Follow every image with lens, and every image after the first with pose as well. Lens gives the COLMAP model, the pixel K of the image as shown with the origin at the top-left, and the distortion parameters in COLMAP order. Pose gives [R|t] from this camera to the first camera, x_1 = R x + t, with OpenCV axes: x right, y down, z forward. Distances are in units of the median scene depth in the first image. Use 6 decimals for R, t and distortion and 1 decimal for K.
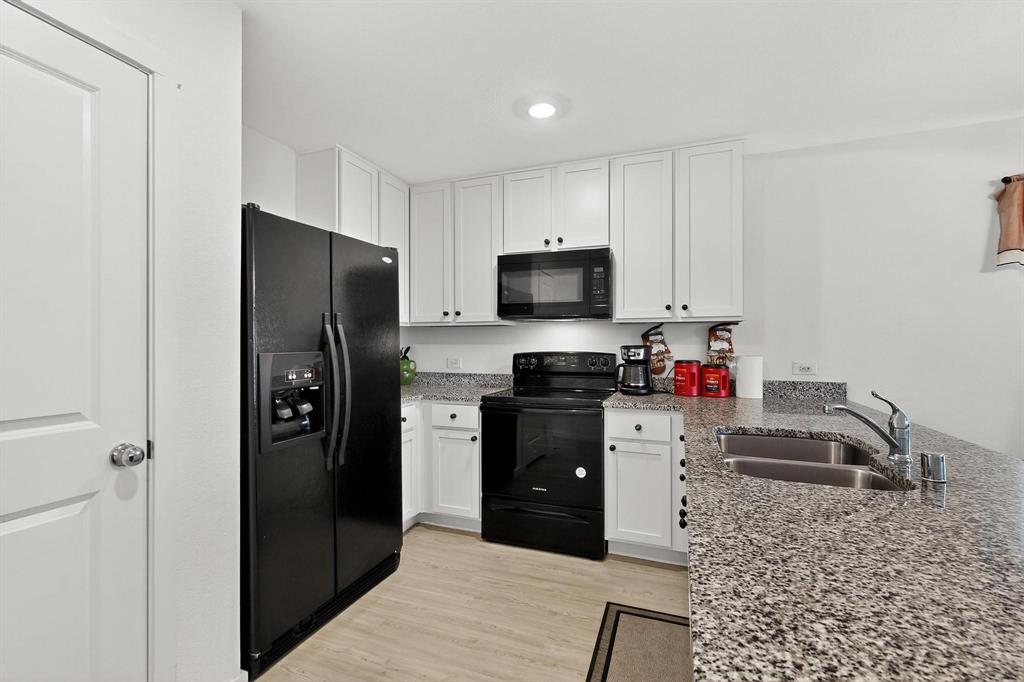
lens RADIAL K [[444.0, 0, 511.2], [0, 444.0, 342.1], [0, 0, 1]] dist [-0.000662, -0.000483]
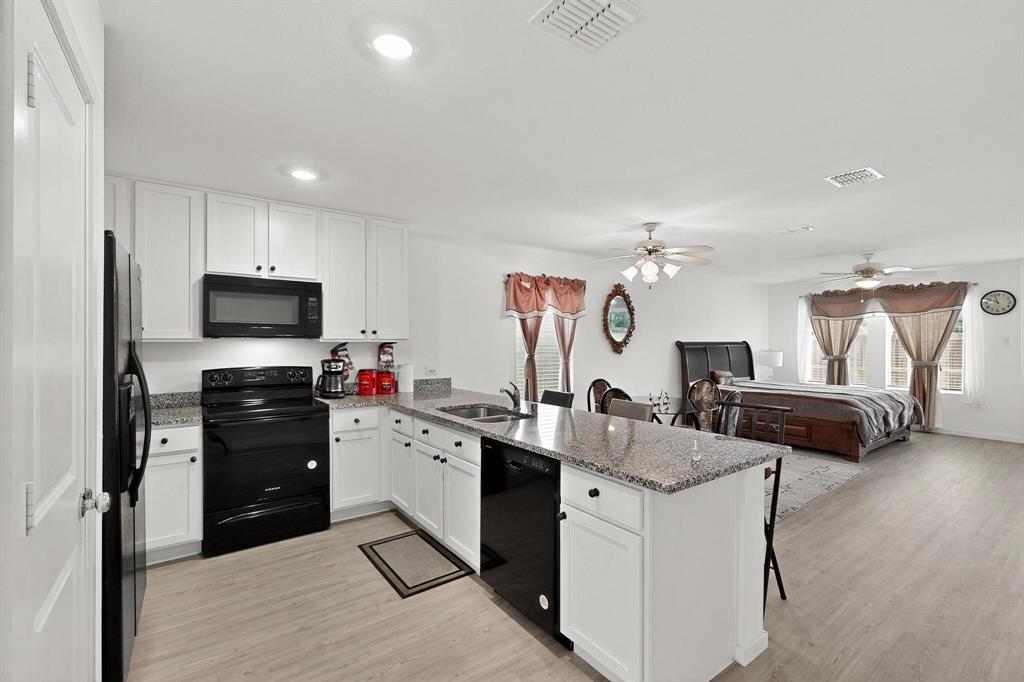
lens RADIAL K [[444.0, 0, 513.3], [0, 444.0, 342.3], [0, 0, 1]] dist [-0.000662, -0.000483]
pose [[0.548144, 0.000363, 0.836384, -0.521101], [0.001248, 0.999998, -0.001252, -0.041794], [-0.836383, 0.001730, 0.548142, -0.137233]]
